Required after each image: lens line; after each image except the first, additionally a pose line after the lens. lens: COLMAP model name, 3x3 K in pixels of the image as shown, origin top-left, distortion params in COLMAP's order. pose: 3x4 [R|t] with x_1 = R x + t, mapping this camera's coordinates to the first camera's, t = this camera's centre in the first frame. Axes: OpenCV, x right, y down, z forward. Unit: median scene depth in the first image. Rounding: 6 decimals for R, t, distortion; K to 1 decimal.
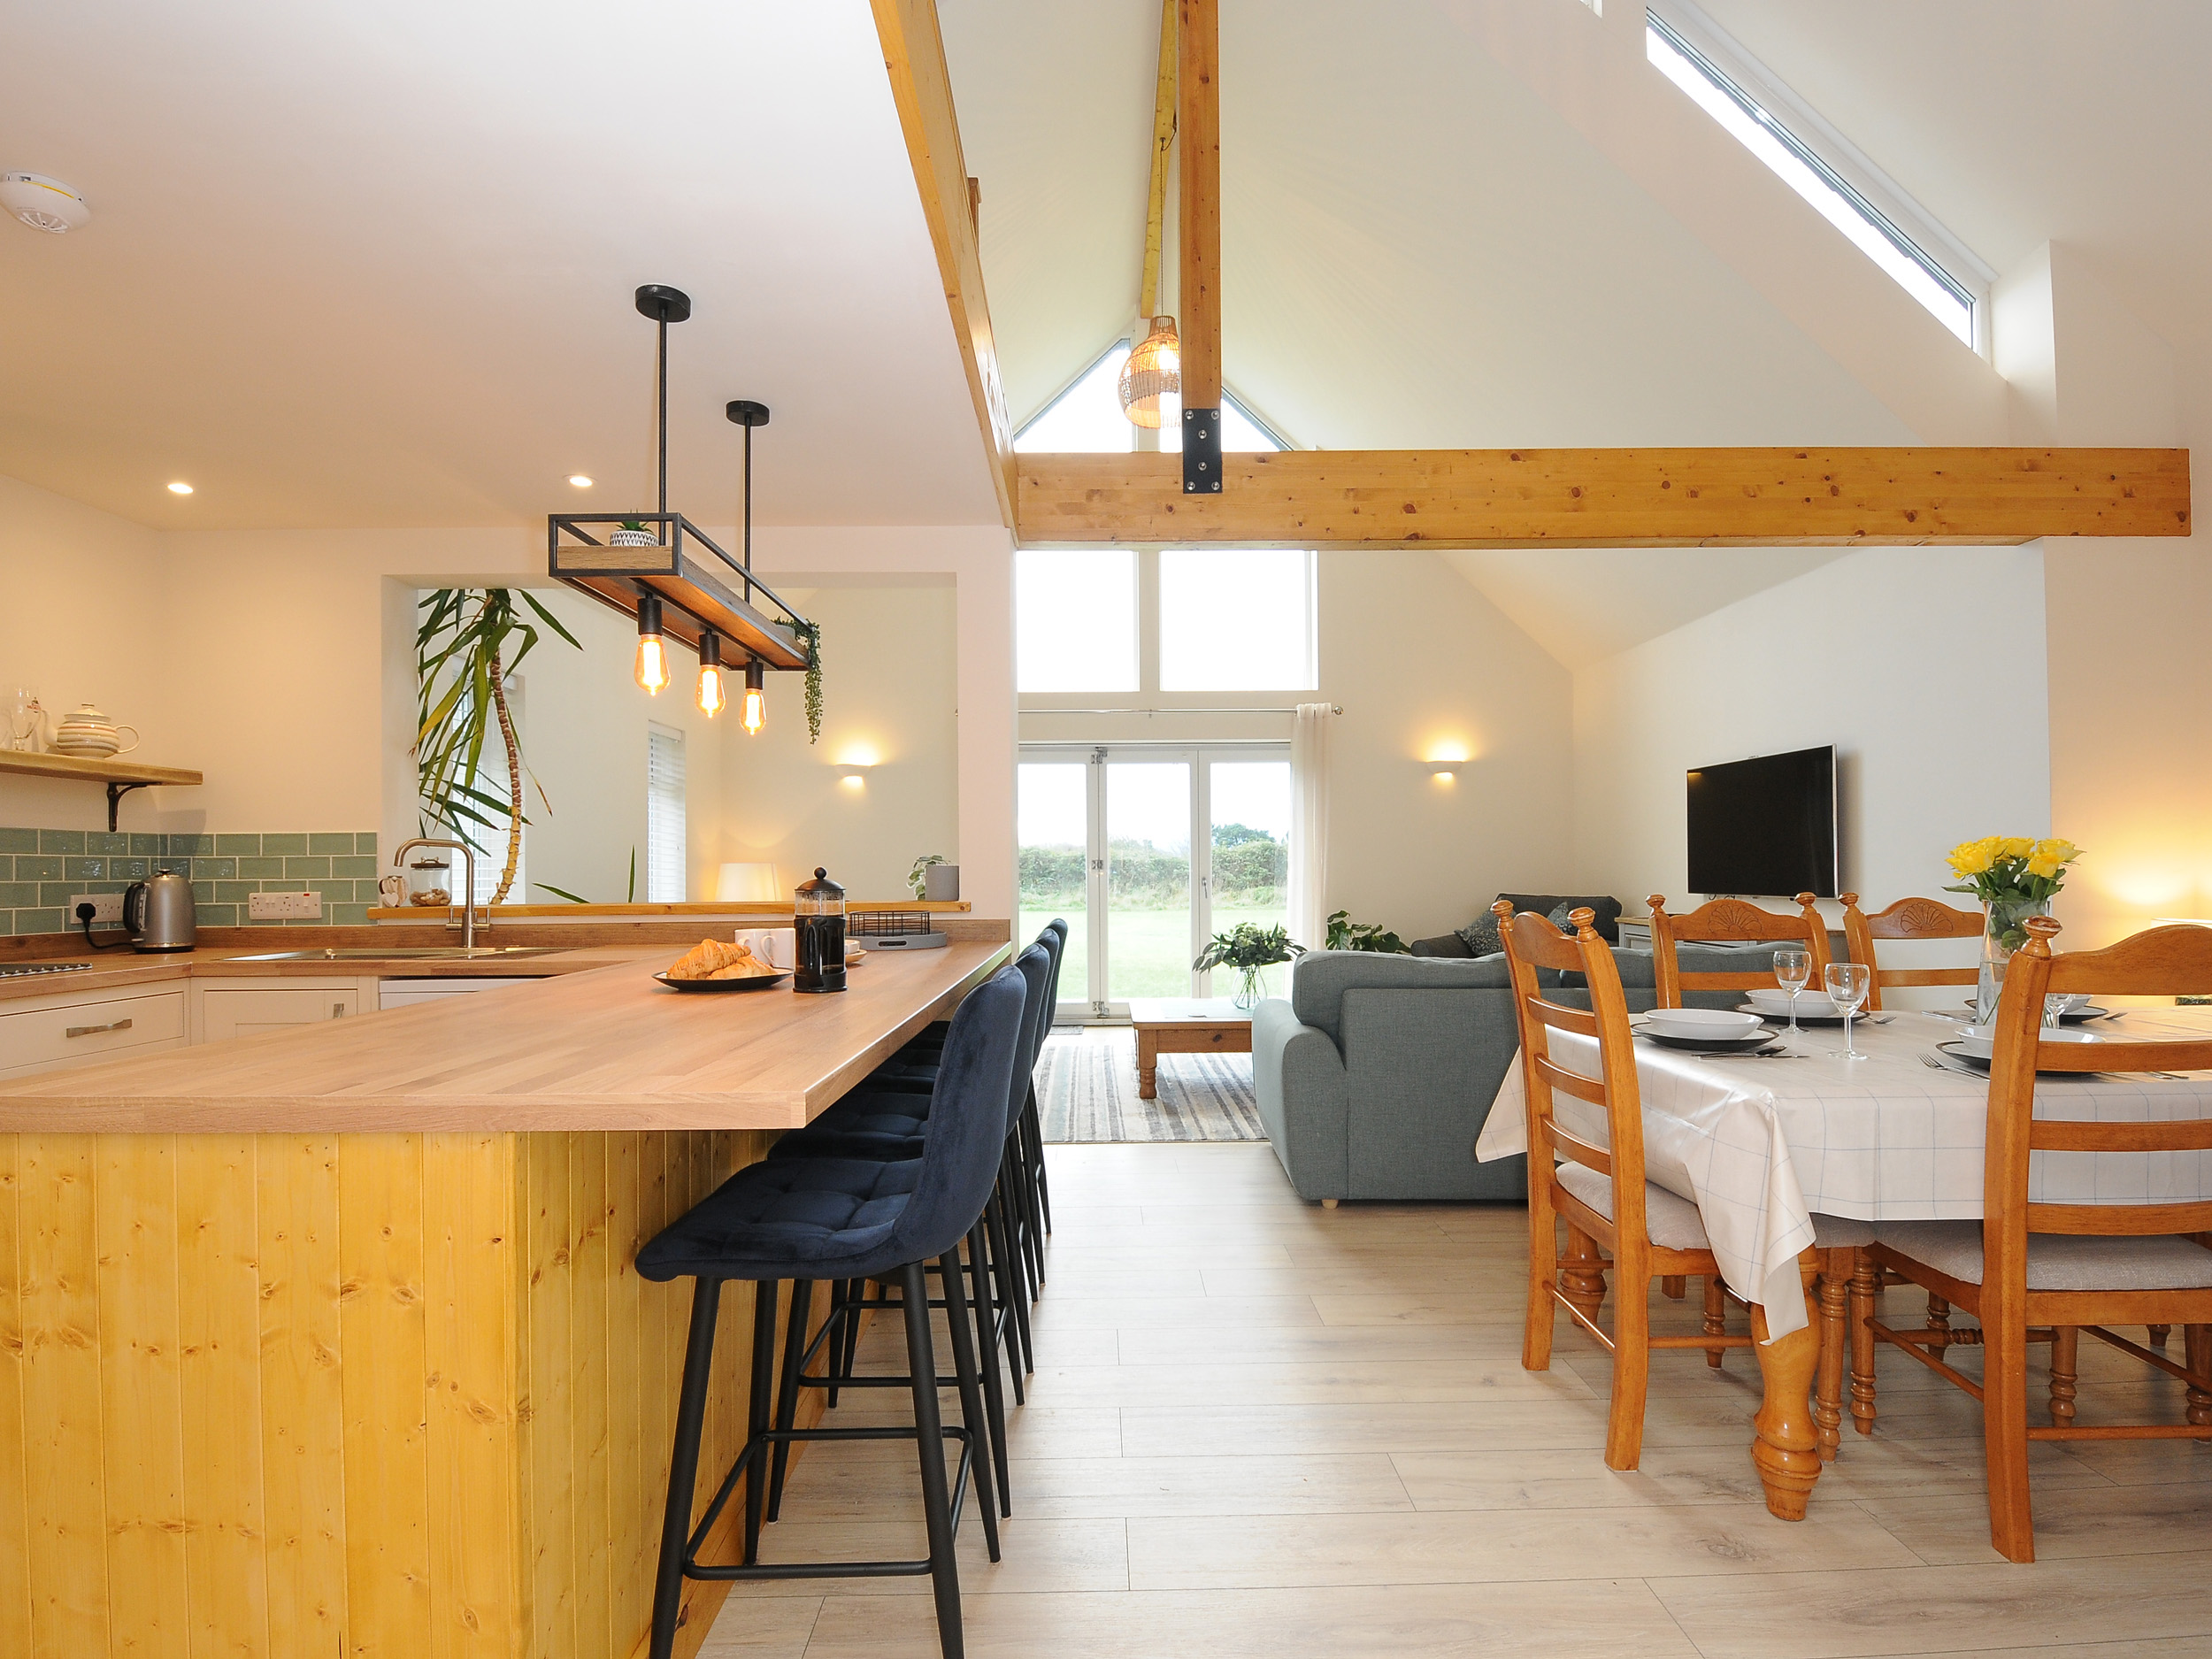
lens RADIAL K [[1080.9, 0, 1112.6], [0, 1080.9, 863.8], [0, 0, 1]] dist [0.020045, -0.022234]
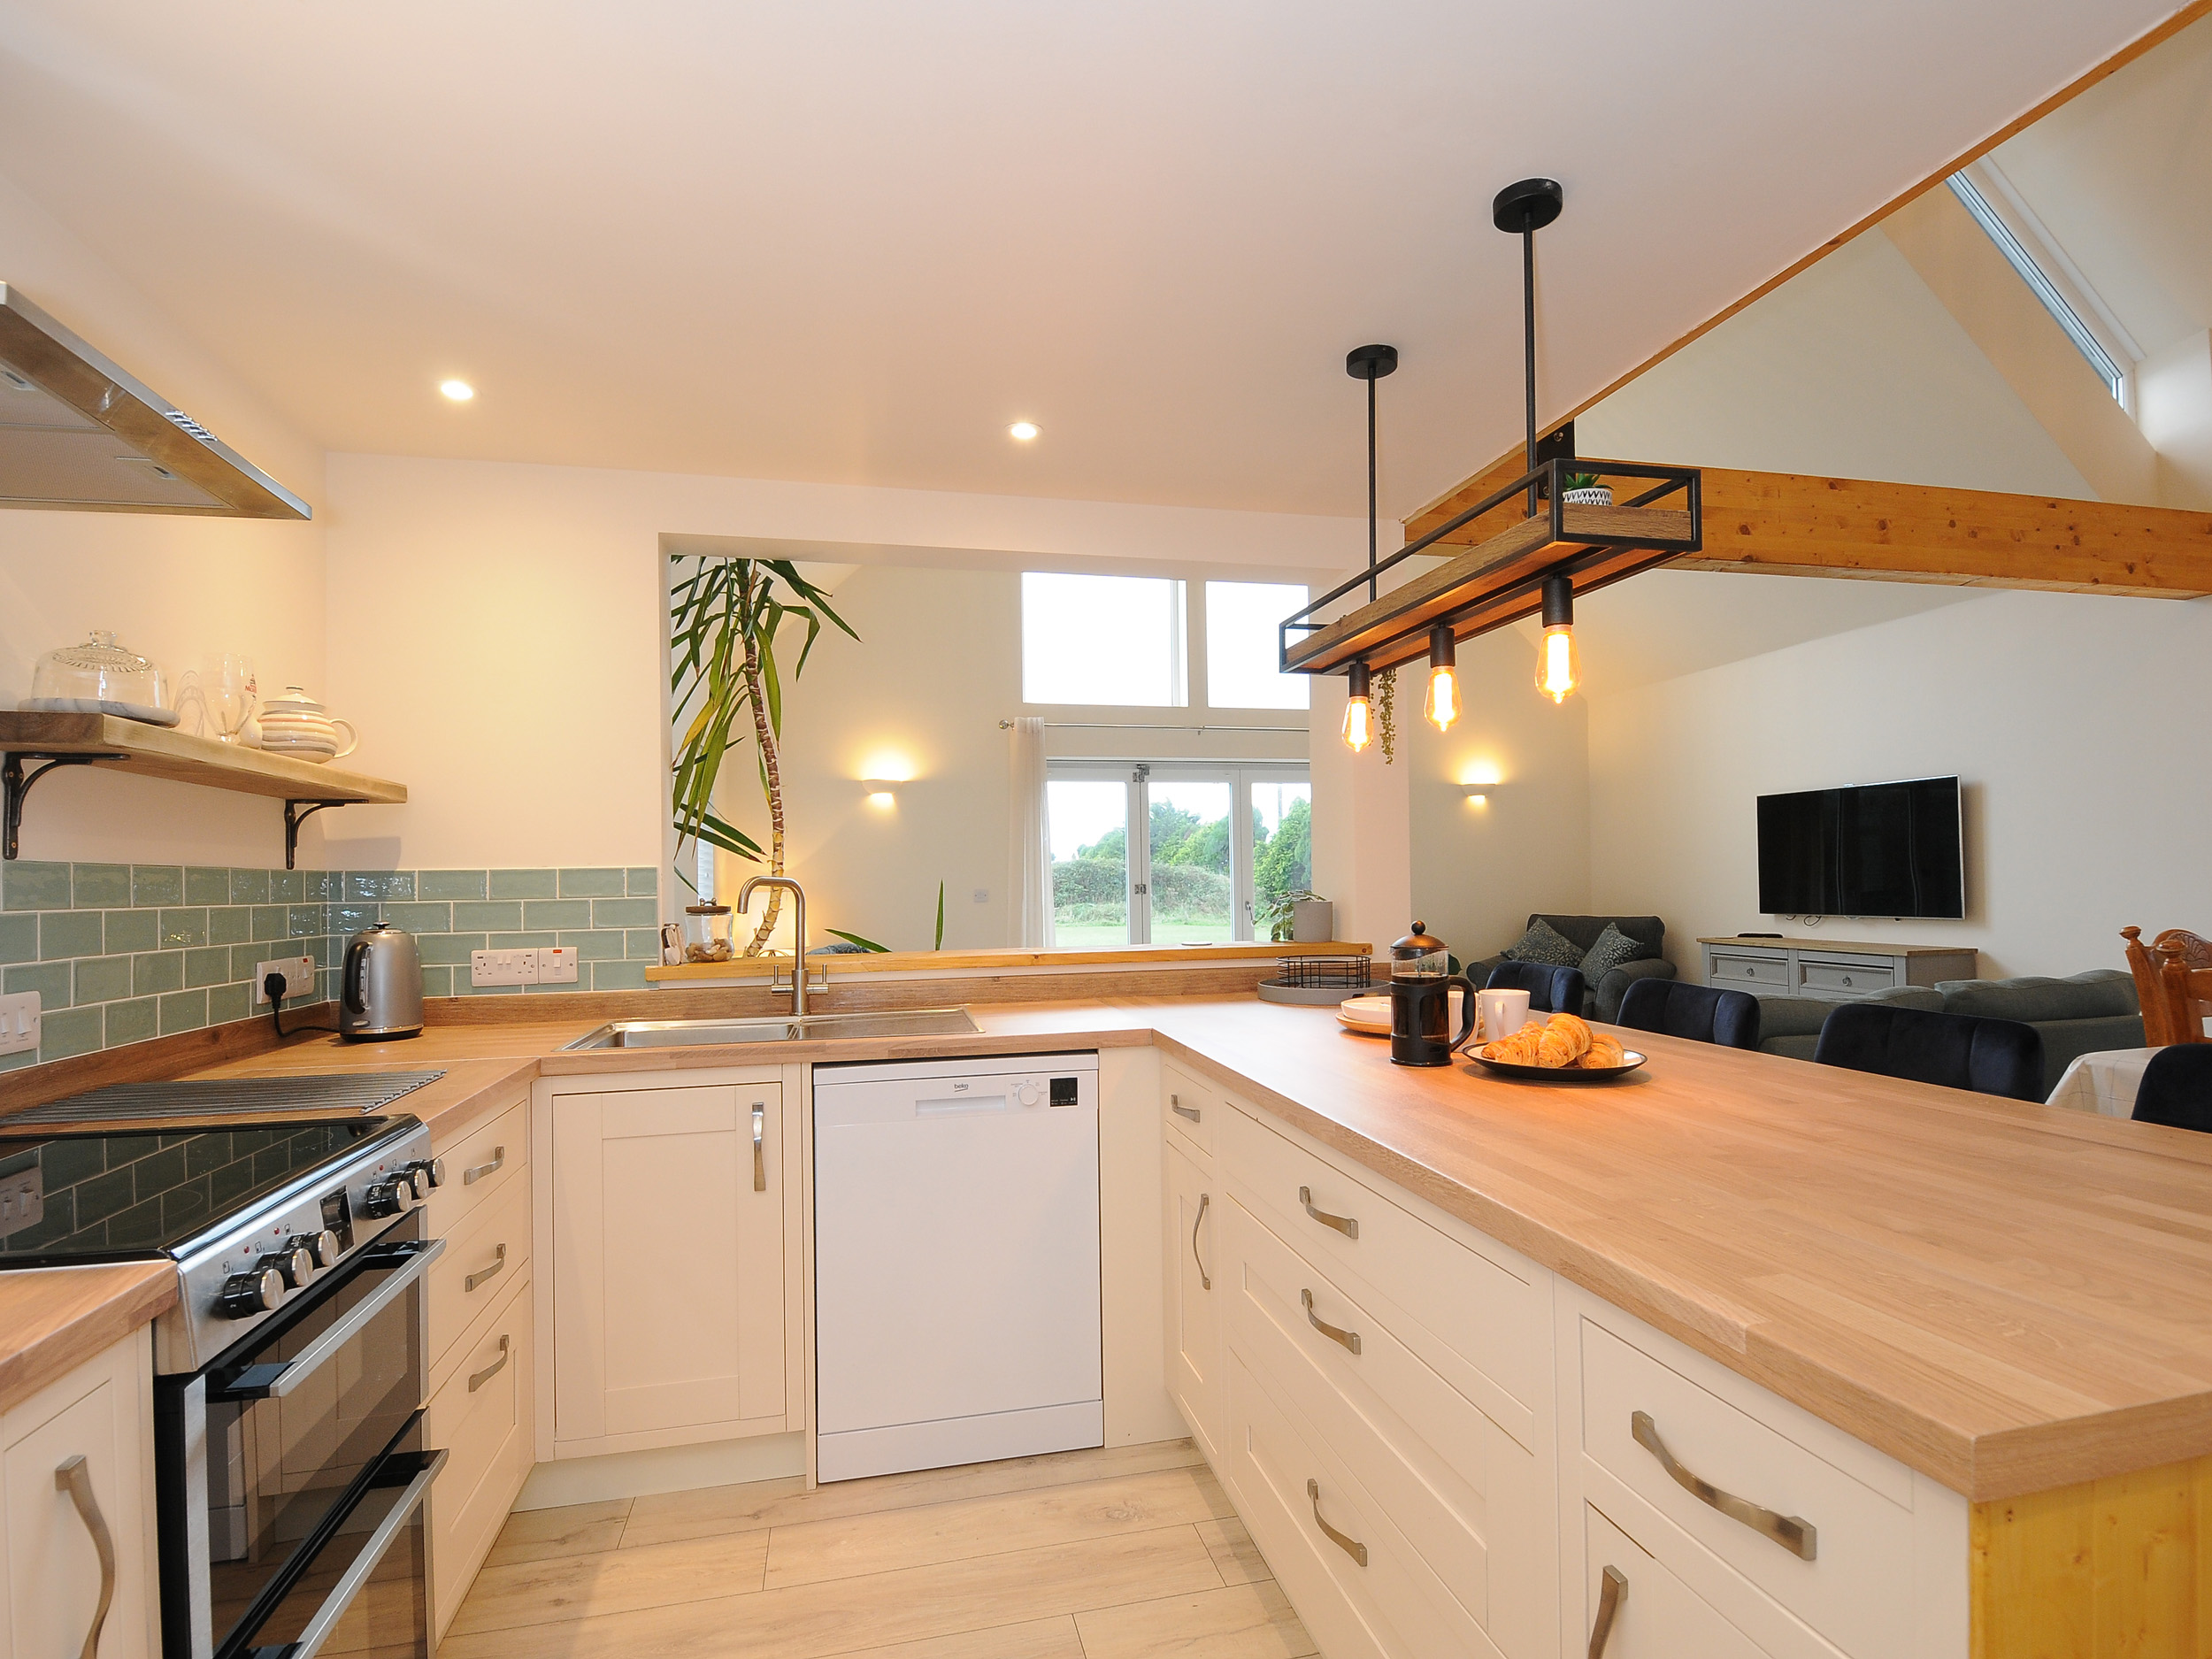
lens RADIAL K [[1080.9, 0, 1112.6], [0, 1080.9, 863.8], [0, 0, 1]] dist [0.020045, -0.022234]
pose [[0.975961, -0.003928, 0.217909, -0.529066], [0.006996, 0.999887, -0.013310, -0.018980], [-0.217832, 0.014515, 0.975878, 0.185283]]
